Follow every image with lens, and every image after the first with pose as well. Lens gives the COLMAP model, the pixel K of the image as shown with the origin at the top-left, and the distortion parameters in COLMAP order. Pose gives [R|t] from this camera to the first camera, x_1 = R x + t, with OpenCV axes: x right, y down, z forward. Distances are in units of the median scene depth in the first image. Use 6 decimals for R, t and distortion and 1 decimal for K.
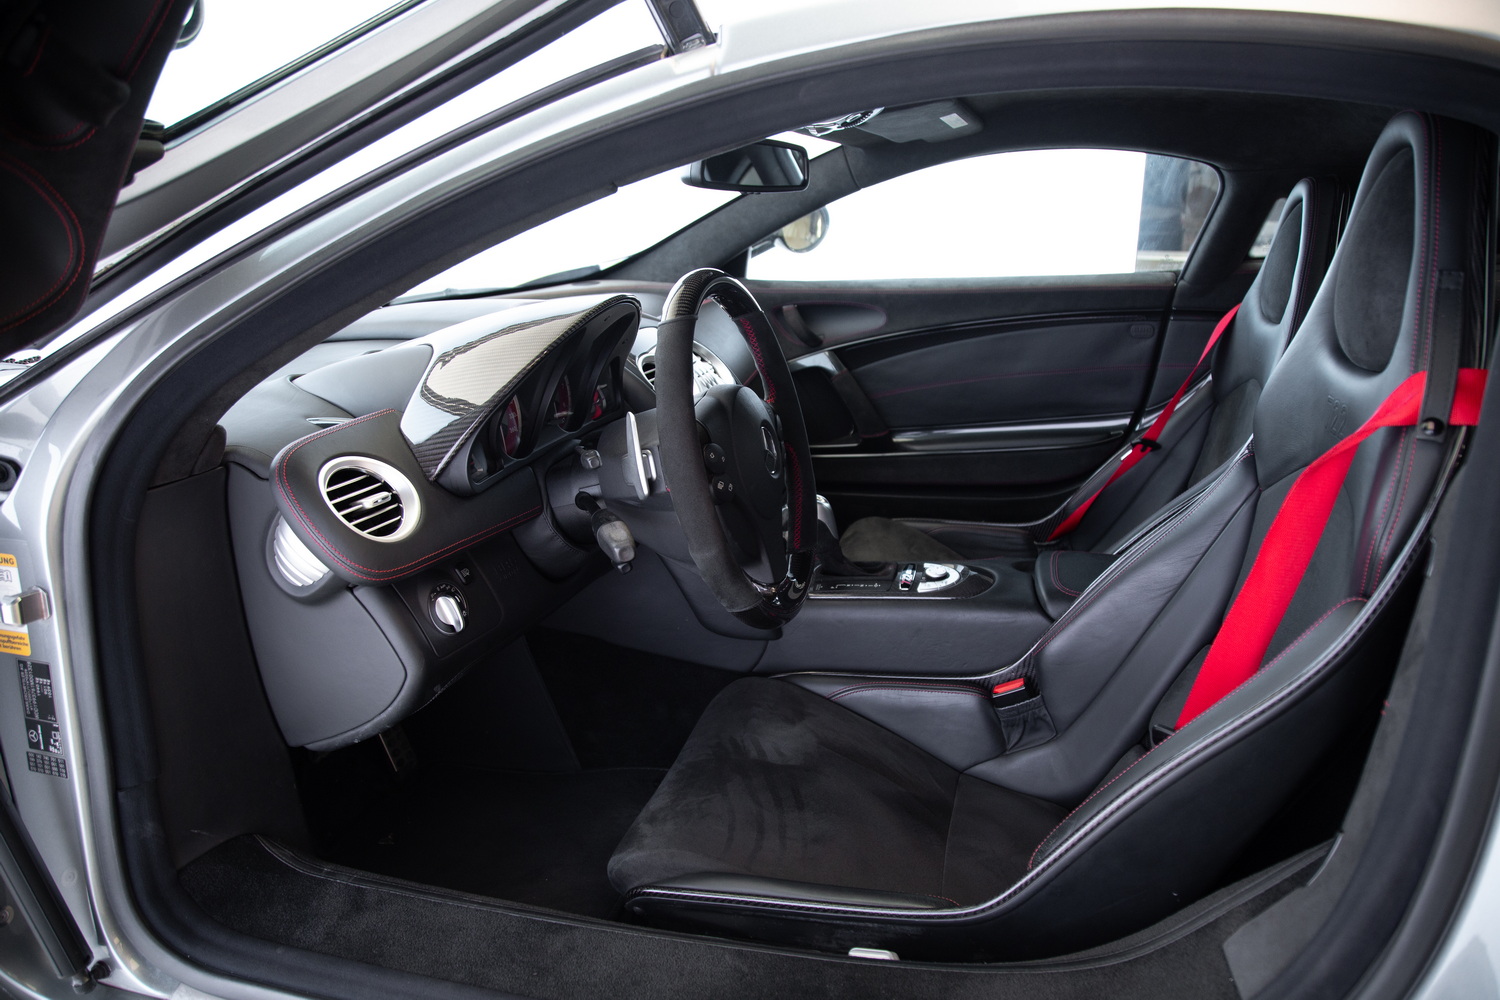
lens RADIAL K [[1008.8, 0, 750.0], [0, 1008.8, 500.0], [0, 0, 1]] dist [-0.131499, 0.075898]
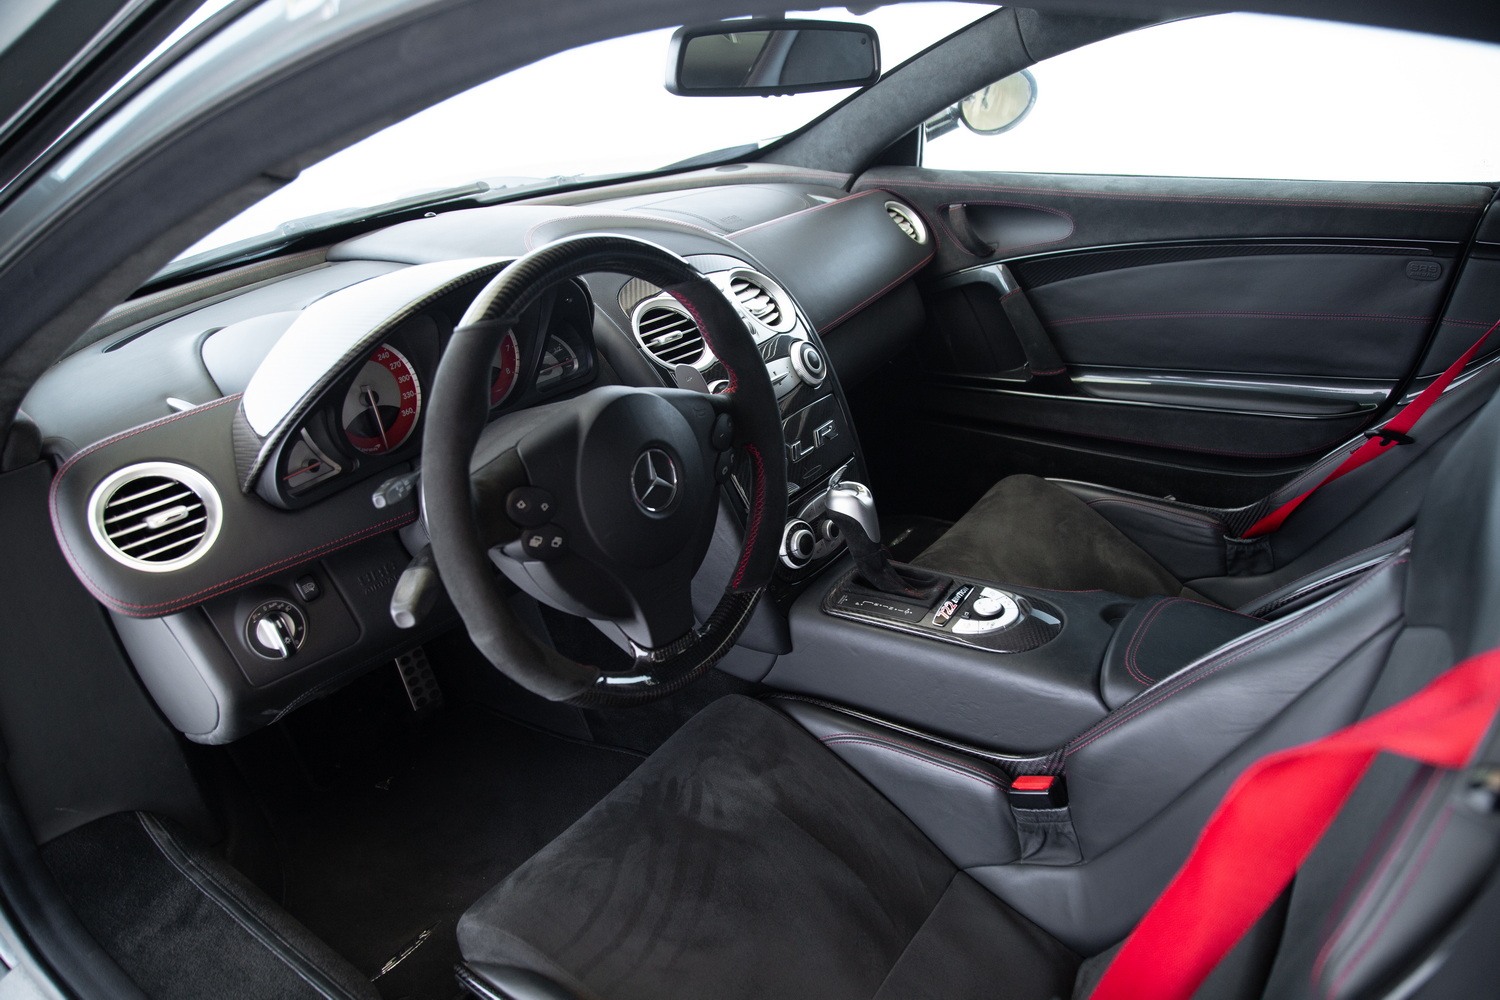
lens RADIAL K [[1008.8, 0, 750.0], [0, 1008.8, 500.0], [0, 0, 1]] dist [-0.131499, 0.075898]
pose [[0.938927, 0.124991, -0.320615, 0.247490], [-0.070156, 0.981663, 0.177244, -0.130496], [0.336890, -0.143926, 0.930479, 0.233142]]
